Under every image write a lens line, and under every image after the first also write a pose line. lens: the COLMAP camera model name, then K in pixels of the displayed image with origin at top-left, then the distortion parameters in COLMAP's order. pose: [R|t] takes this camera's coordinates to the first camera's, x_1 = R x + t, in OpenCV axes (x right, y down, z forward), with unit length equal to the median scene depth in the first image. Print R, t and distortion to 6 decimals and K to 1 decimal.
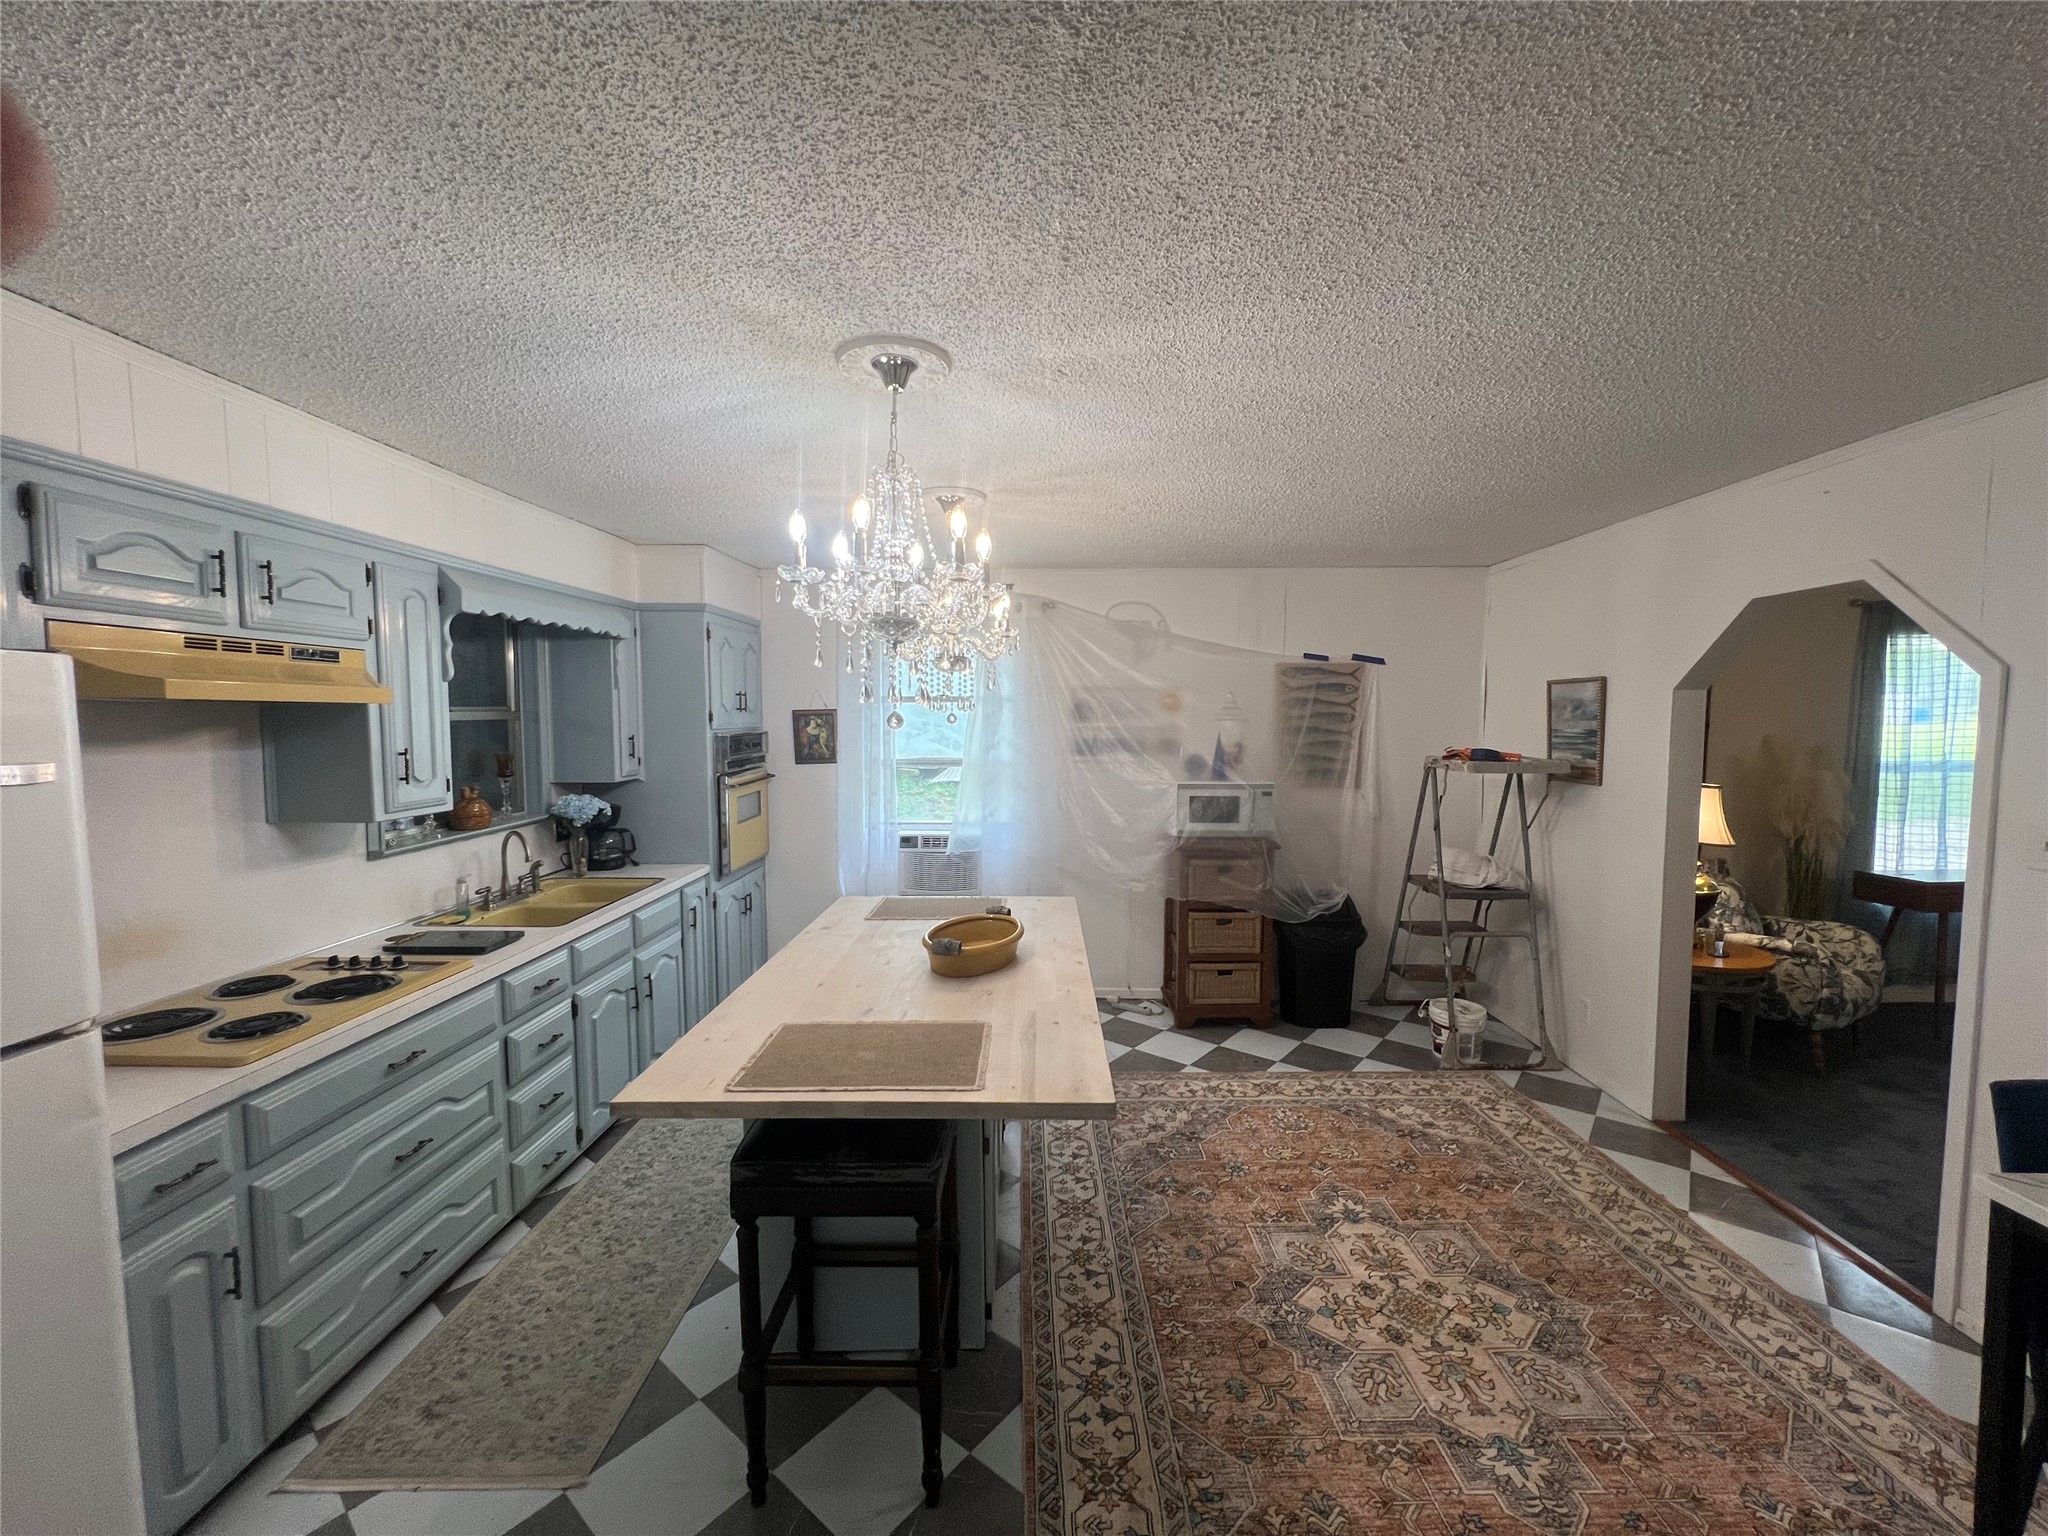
lens RADIAL K [[822.5, 0, 1023.7], [0, 822.5, 766.7], [0, 0, 1]] dist [-0.001381, 0.000361]
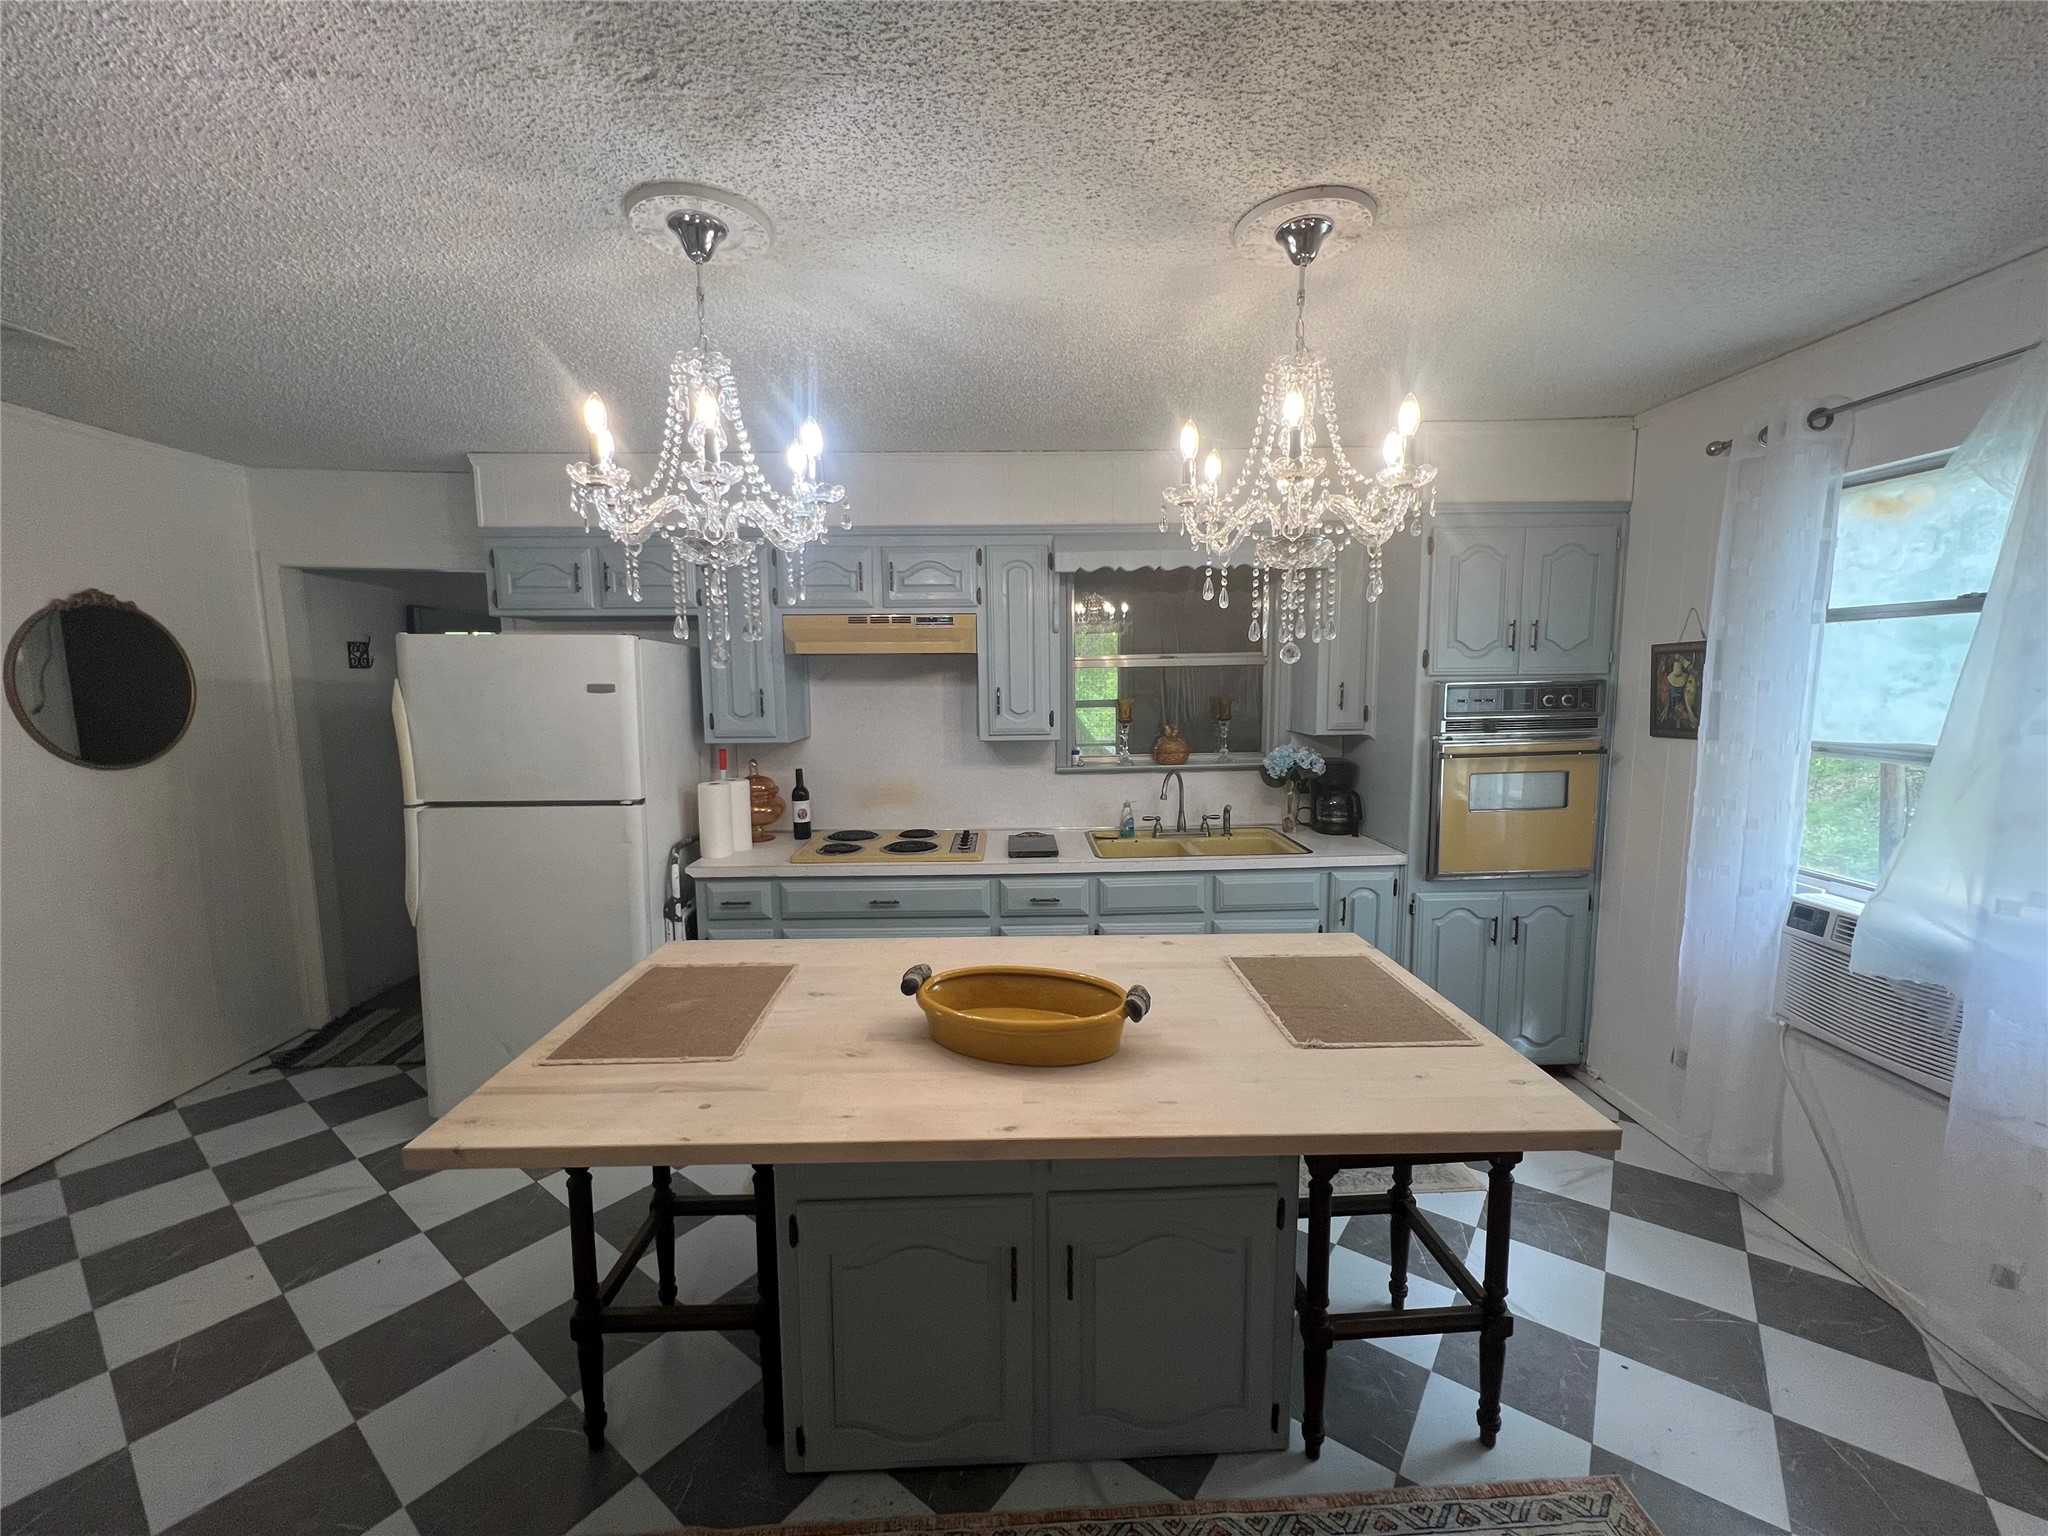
lens RADIAL K [[822.5, 0, 1026.5], [0, 822.5, 771.6], [0, 0, 1]] dist [-0.001381, 0.000361]
pose [[0.046075, 0.117286, -0.992029, 0.574598], [-0.053459, 0.991950, 0.114794, -0.042792], [0.997506, 0.047744, 0.051974, 1.013094]]
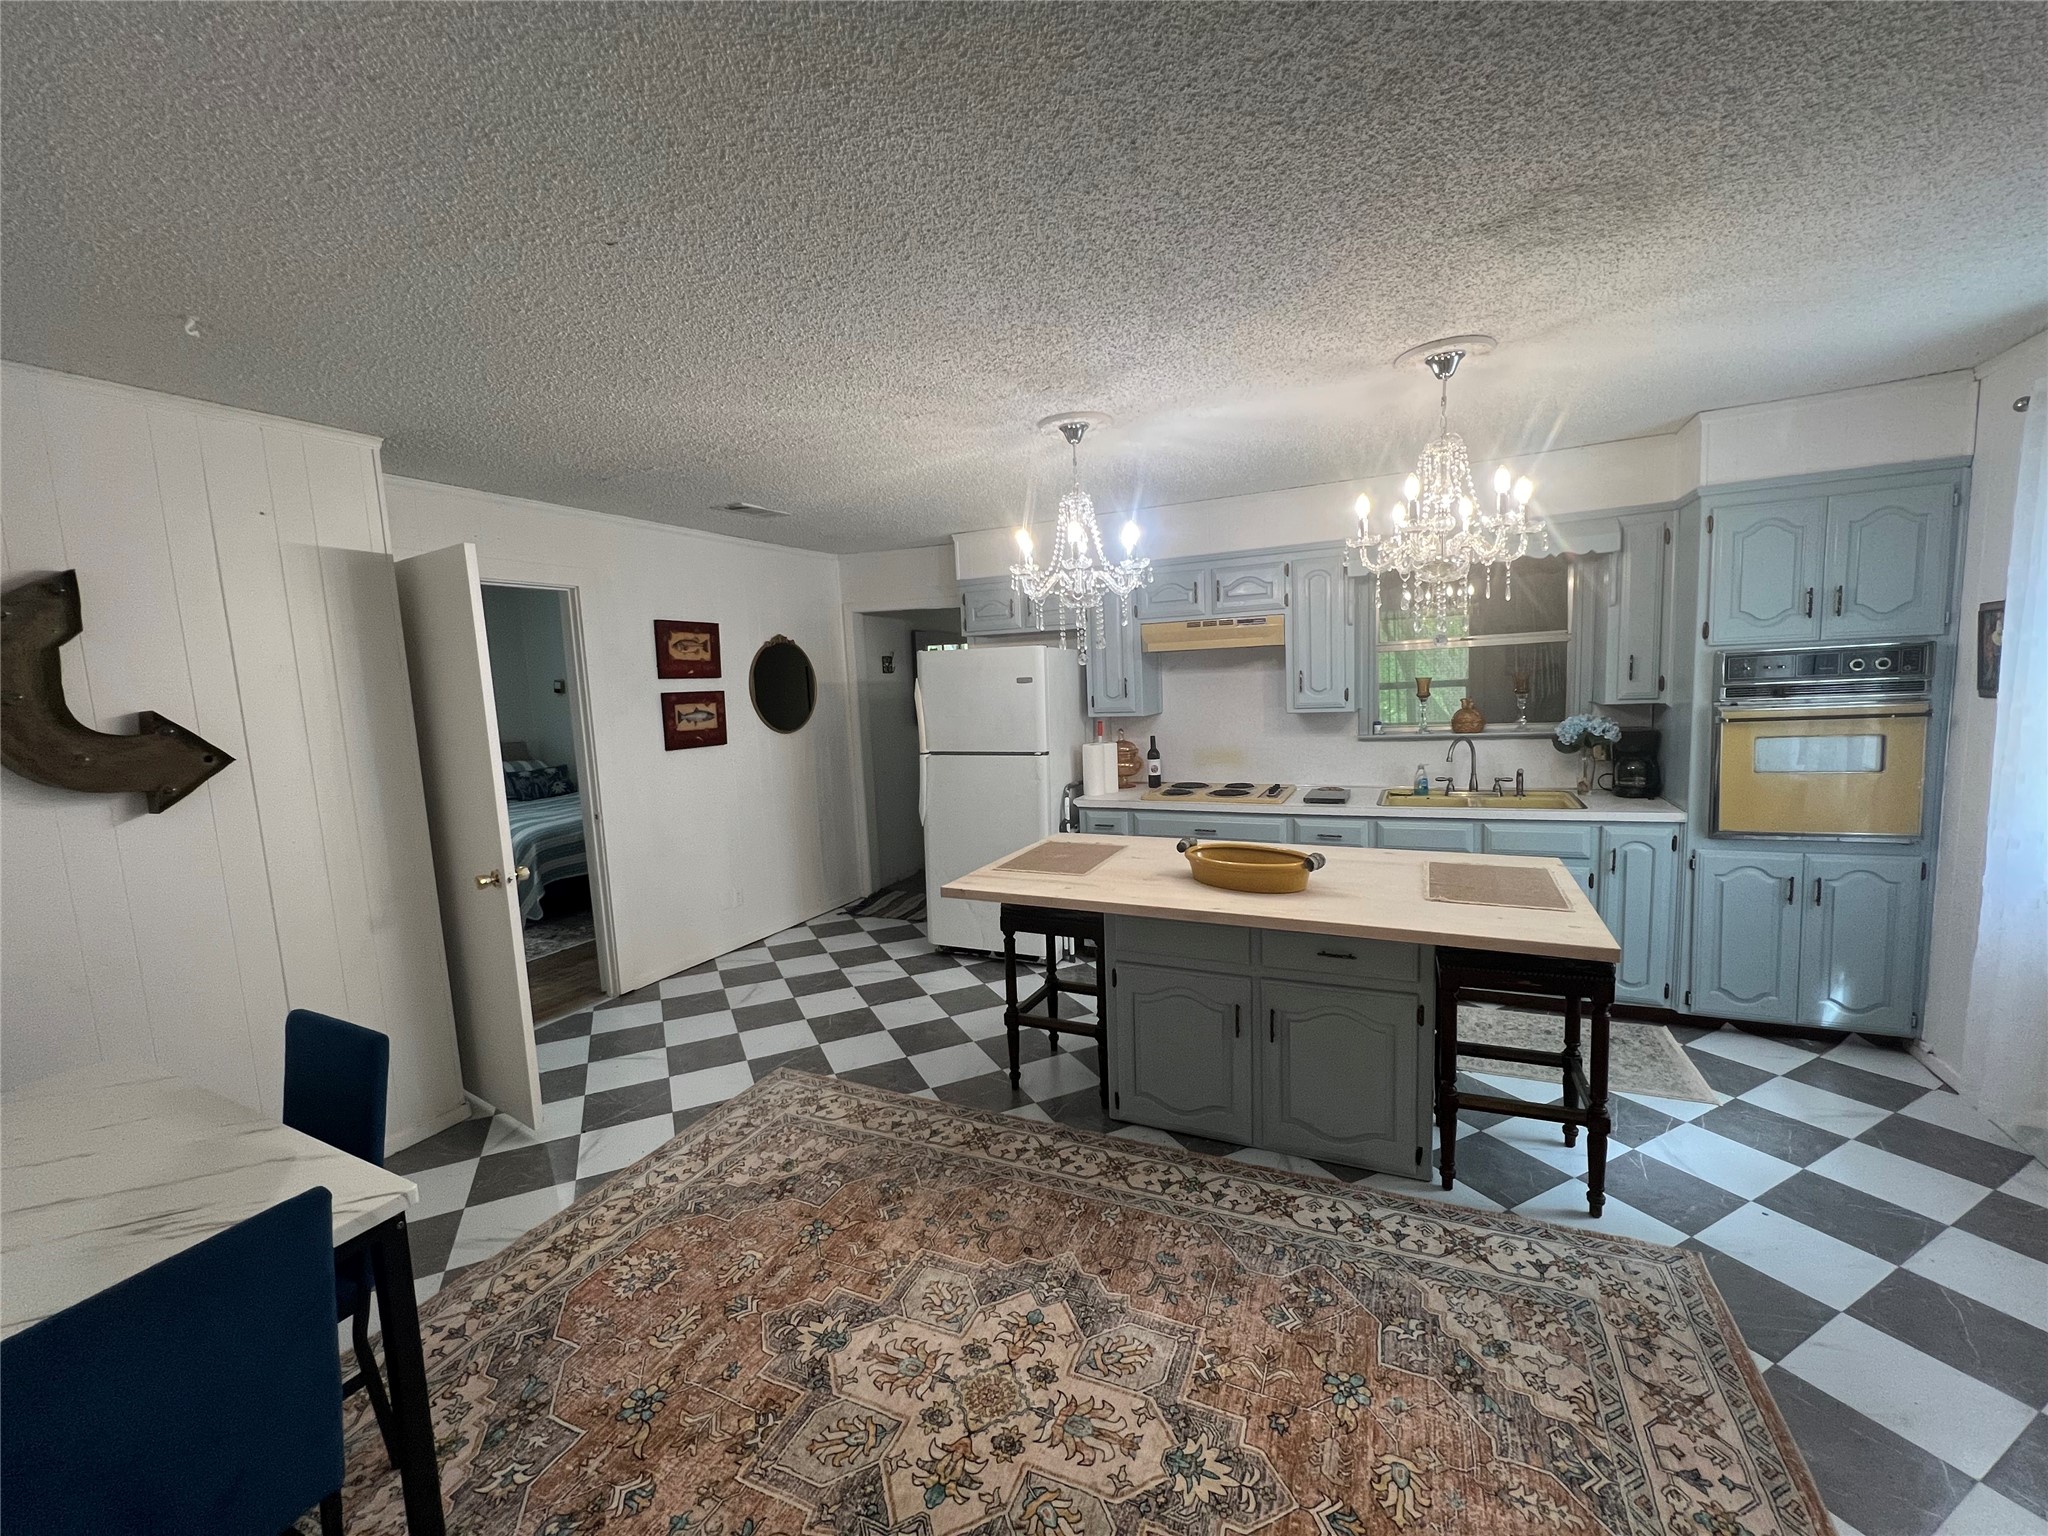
lens RADIAL K [[822.5, 0, 1028.2], [0, 822.5, 767.8], [0, 0, 1]] dist [-0.001381, 0.000361]
pose [[-0.413323, 0.120149, -0.902623, 1.031330], [-0.010782, 0.990541, 0.136789, -0.050735], [0.910520, 0.066270, -0.408118, 1.225409]]
